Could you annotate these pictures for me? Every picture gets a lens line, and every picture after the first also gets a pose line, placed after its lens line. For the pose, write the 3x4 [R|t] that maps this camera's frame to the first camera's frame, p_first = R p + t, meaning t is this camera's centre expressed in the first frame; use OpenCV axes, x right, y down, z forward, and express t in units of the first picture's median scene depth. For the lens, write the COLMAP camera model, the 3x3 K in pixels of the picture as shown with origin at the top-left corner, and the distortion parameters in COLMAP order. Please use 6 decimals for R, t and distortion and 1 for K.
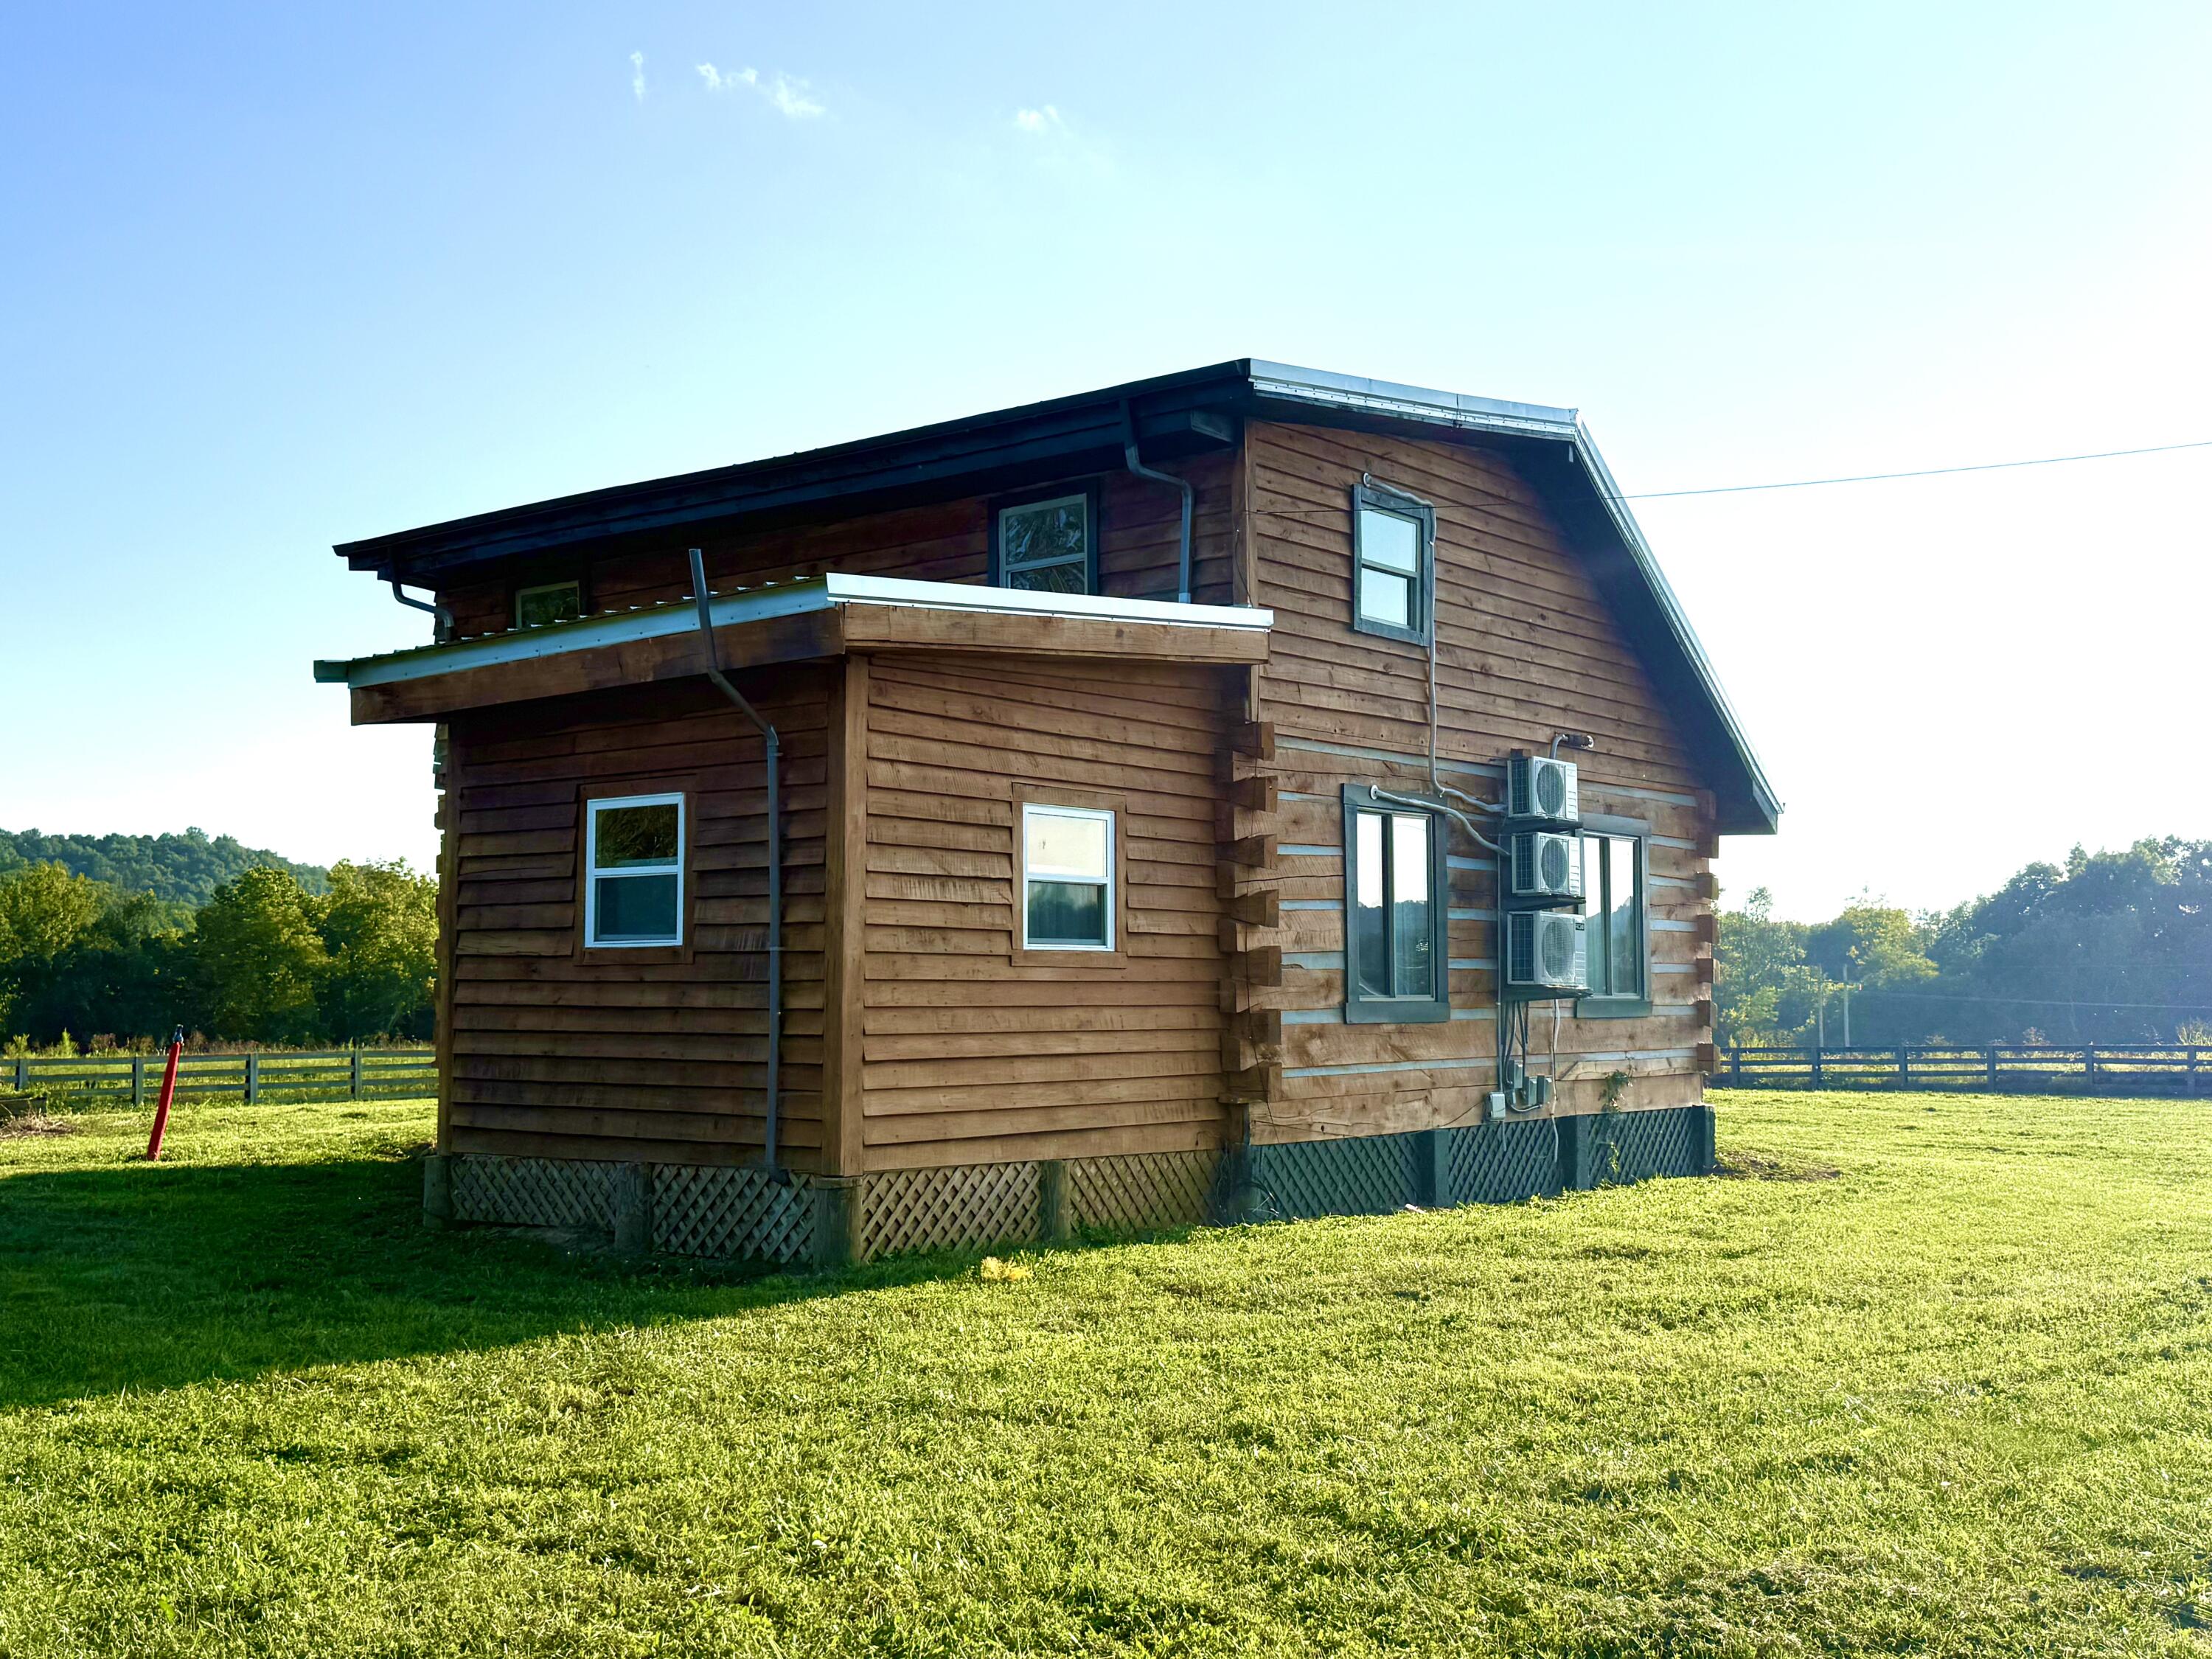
lens RADIAL K [[2181.0, 0, 1106.0], [0, 2181.0, 829.5], [0, 0, 1]] dist [0.104133, -0.015421]
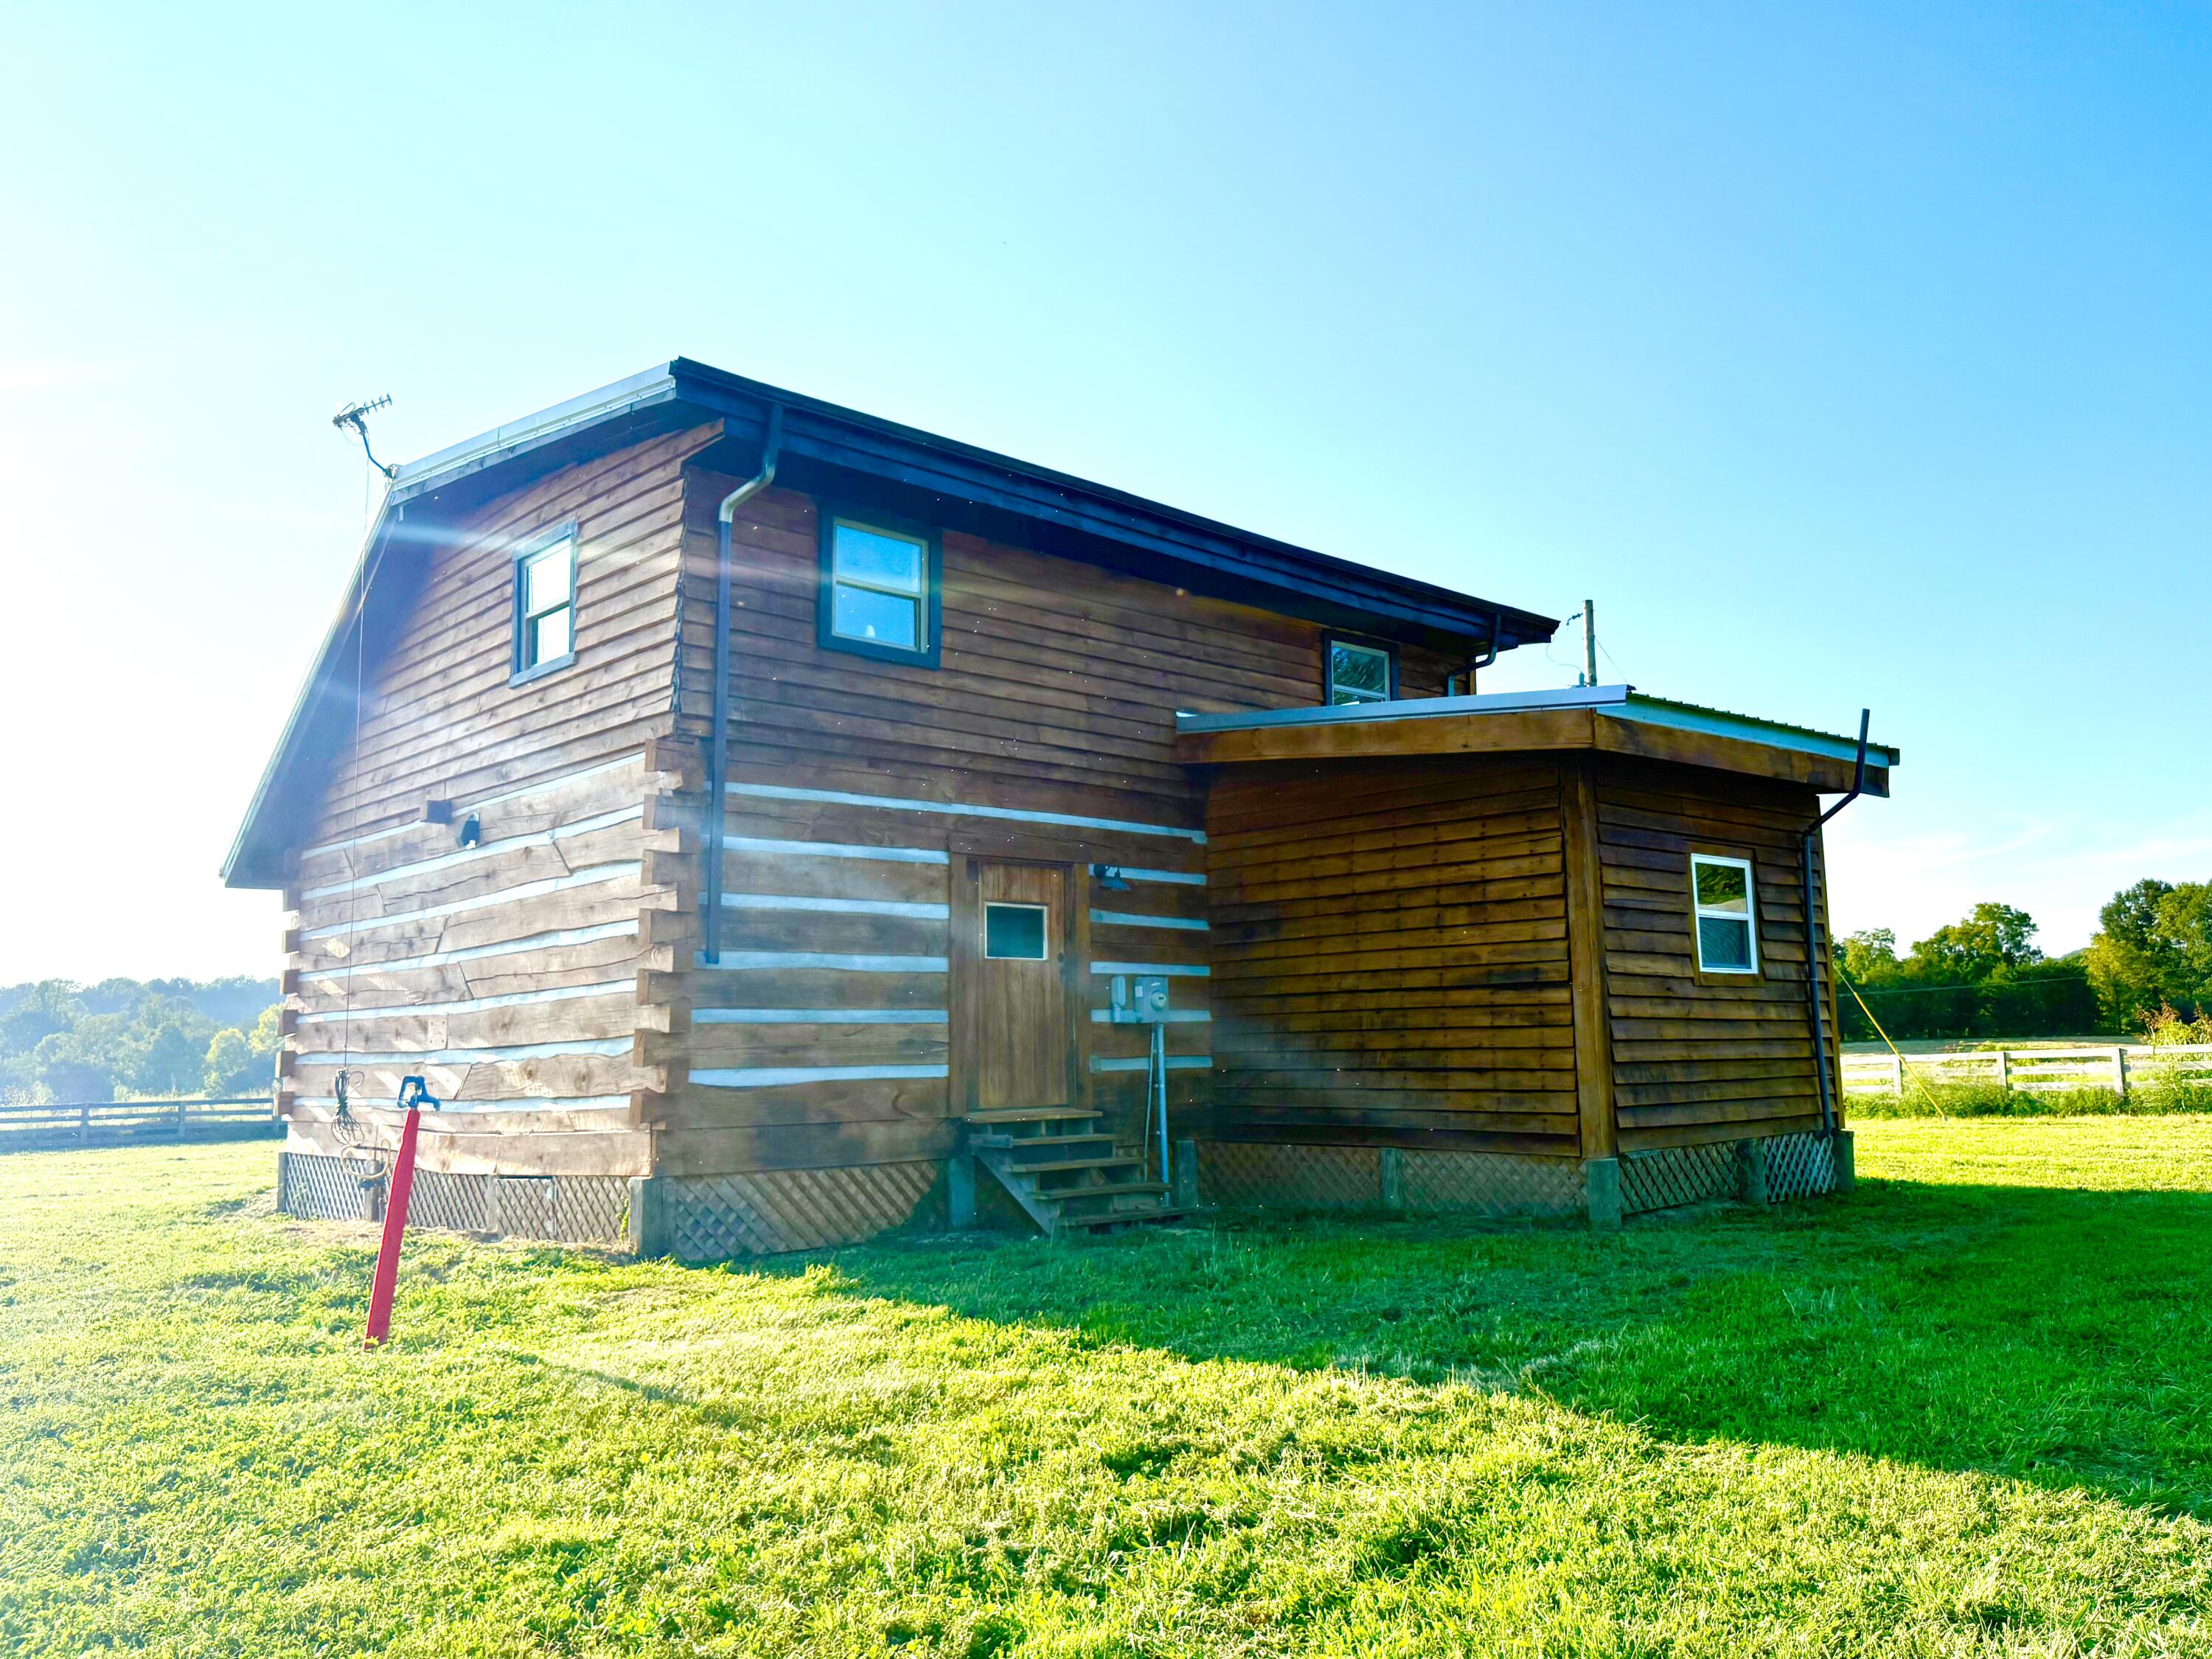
lens RADIAL K [[1661.9, 0, 1106.0], [0, 1661.9, 829.5], [0, 0, 1]] dist [0.088037, 0.000864]
pose [[0.162522, 0.123943, 0.978890, -1.227814], [-0.056068, 0.991636, -0.116248, 0.103014], [-0.985111, -0.035992, 0.168112, 1.167006]]
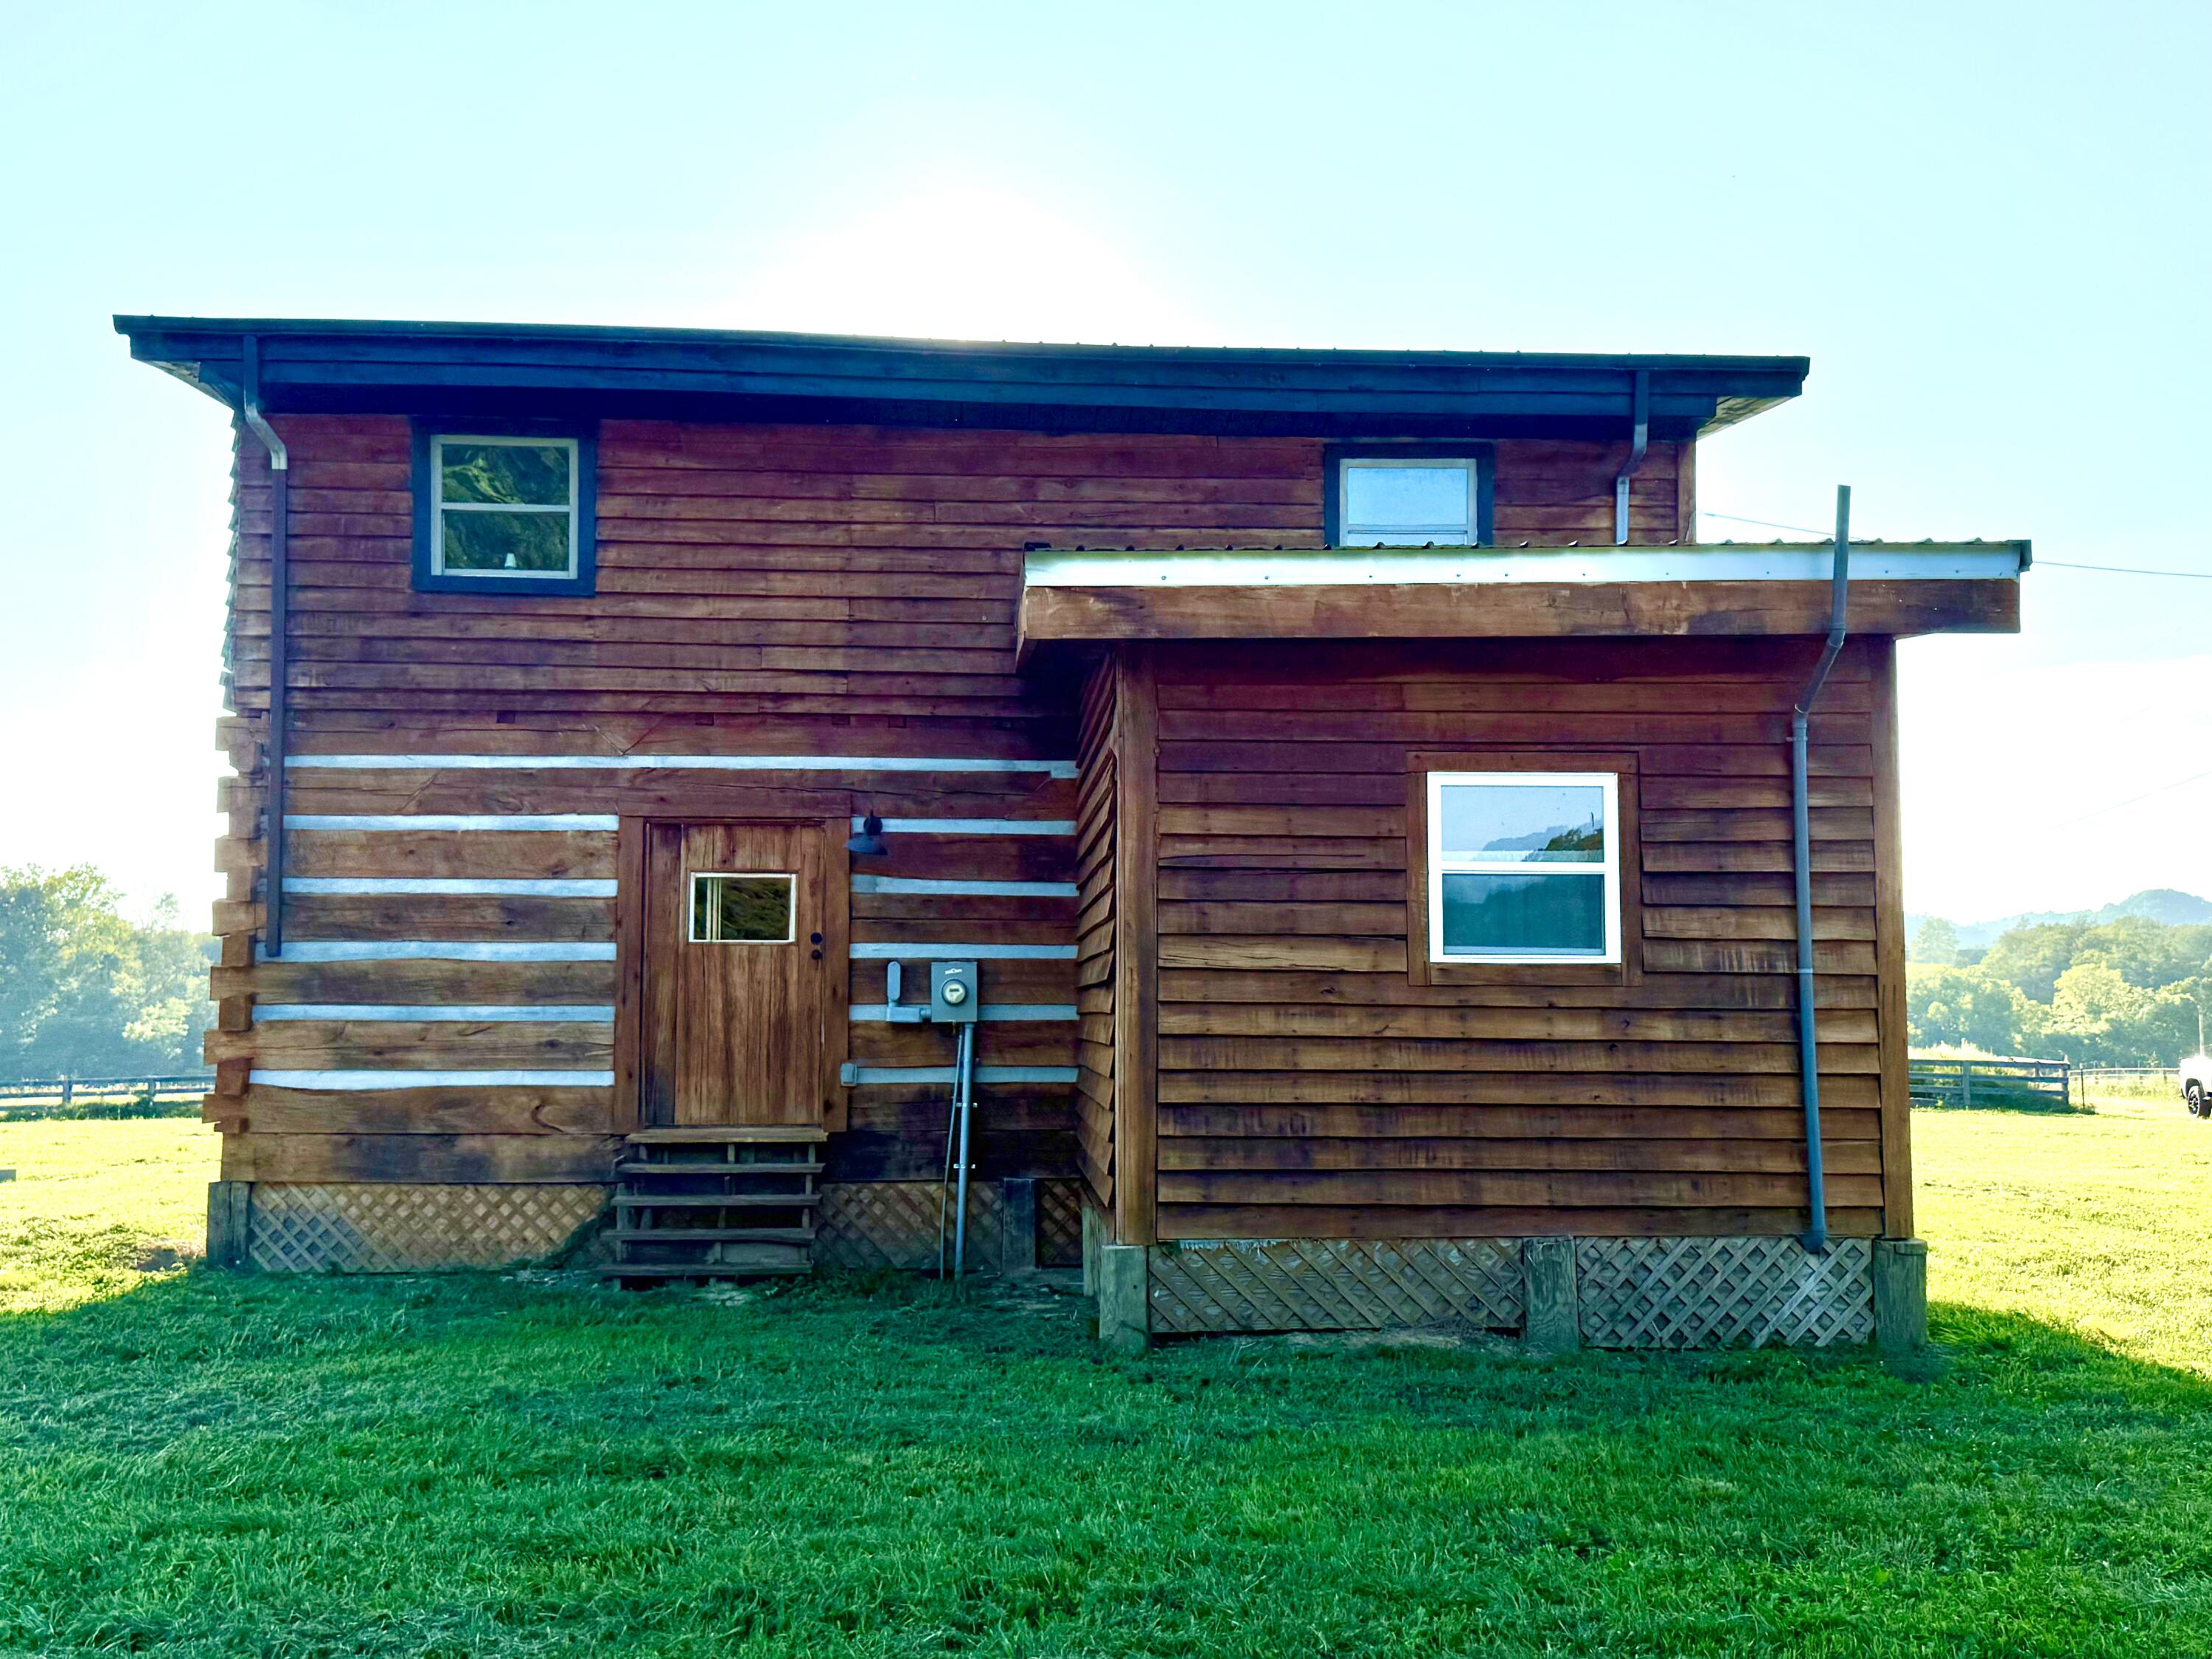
lens RADIAL K [[2181.0, 0, 1106.0], [0, 2181.0, 829.5], [0, 0, 1]] dist [0.104133, -0.015421]
pose [[0.749418, 0.054193, 0.659875, -0.827909], [-0.051074, 0.998407, -0.023991, 0.031244], [-0.660124, -0.015723, 0.750992, 0.495246]]
